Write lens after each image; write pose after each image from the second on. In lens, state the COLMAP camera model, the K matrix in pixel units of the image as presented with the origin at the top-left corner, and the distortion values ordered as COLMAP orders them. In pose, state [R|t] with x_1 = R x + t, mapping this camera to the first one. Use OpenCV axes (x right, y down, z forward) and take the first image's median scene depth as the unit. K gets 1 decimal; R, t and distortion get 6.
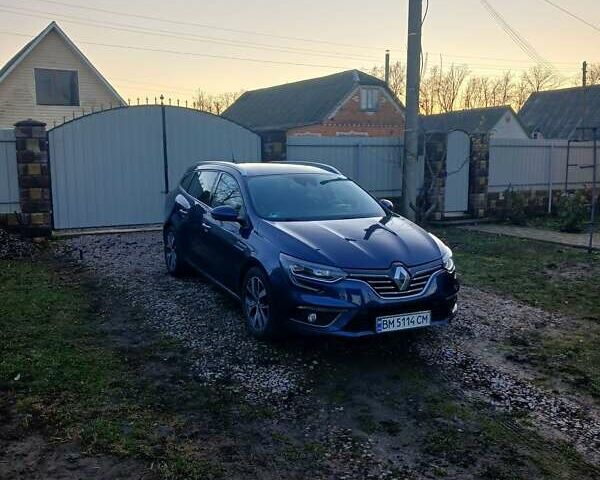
lens RADIAL K [[623.7, 0, 300.0], [0, 623.7, 240.0], [0, 0, 1]] dist [0.140867, -0.358999]
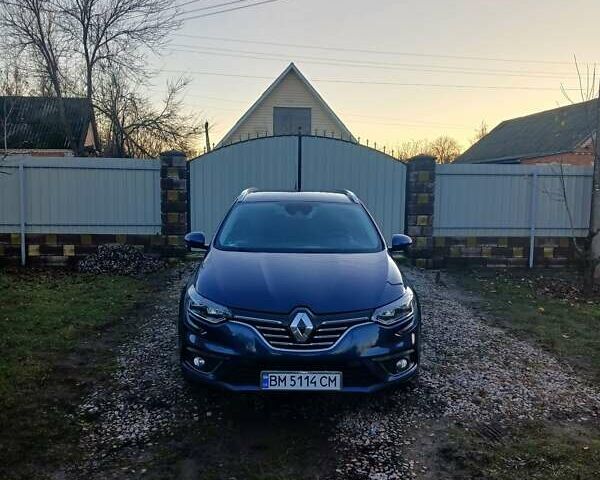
lens RADIAL K [[623.7, 0, 300.0], [0, 623.7, 240.0], [0, 0, 1]] dist [0.140867, -0.358999]
pose [[0.898531, 0.048505, -0.436222, 0.499601], [-0.071307, 0.996803, -0.036040, -0.022445], [0.433079, 0.063489, 0.899117, 0.246986]]
